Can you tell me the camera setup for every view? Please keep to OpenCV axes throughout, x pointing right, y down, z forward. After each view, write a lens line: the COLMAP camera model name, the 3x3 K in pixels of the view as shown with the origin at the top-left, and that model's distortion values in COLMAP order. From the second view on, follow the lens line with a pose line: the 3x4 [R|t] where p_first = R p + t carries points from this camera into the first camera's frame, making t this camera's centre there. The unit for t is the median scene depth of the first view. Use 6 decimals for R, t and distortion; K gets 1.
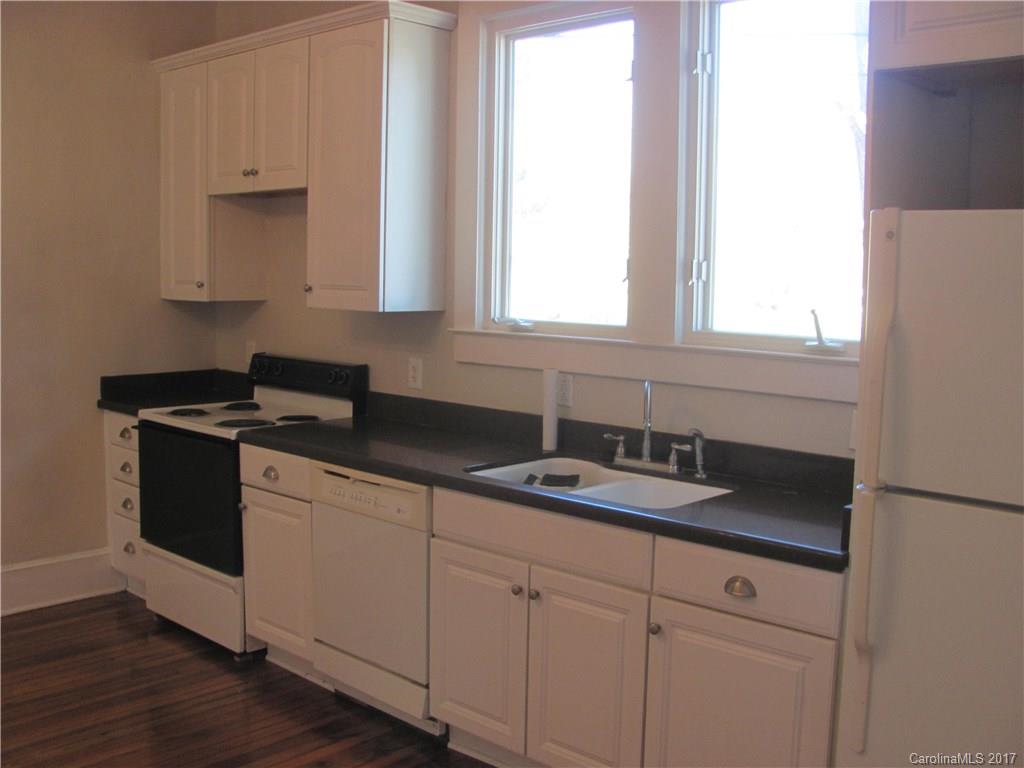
lens RADIAL K [[1062.7, 0, 512.0], [0, 1062.7, 384.0], [0, 0, 1]] dist [-0.162275, 0.000220]
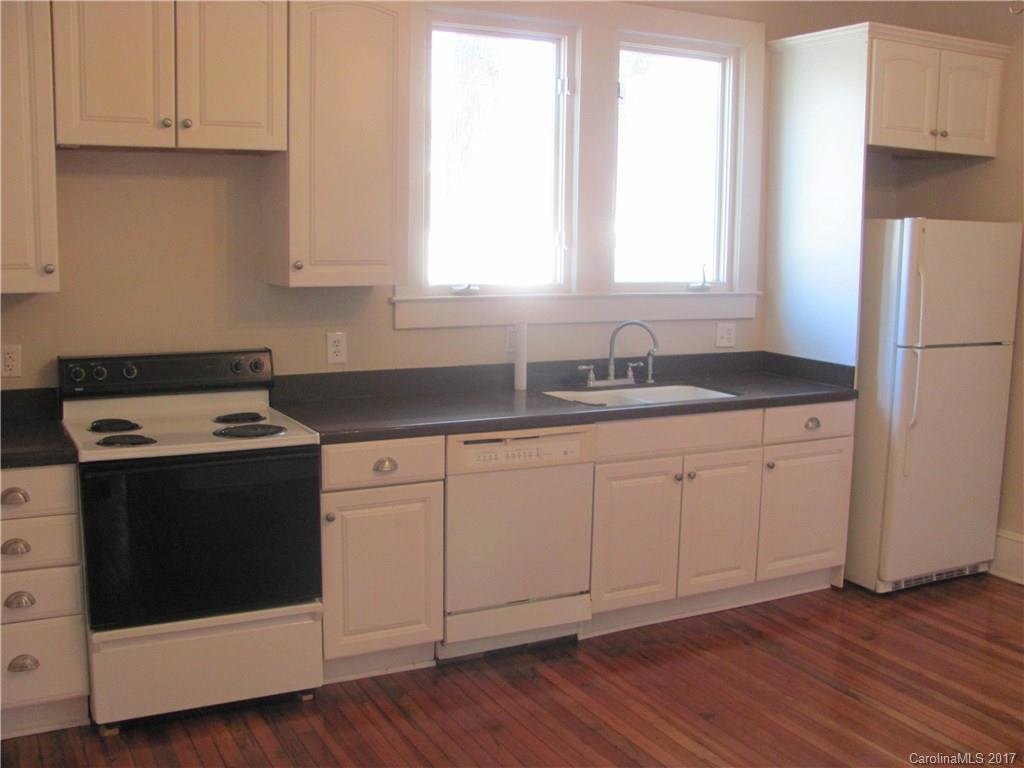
lens RADIAL K [[1062.7, 0, 512.0], [0, 1062.7, 384.0], [0, 0, 1]] dist [-0.162275, 0.000220]
pose [[0.335912, -0.148688, 0.930083, -1.180981], [0.092917, 0.987876, 0.124368, -0.103614], [-0.937299, 0.044644, 0.345655, 0.638627]]
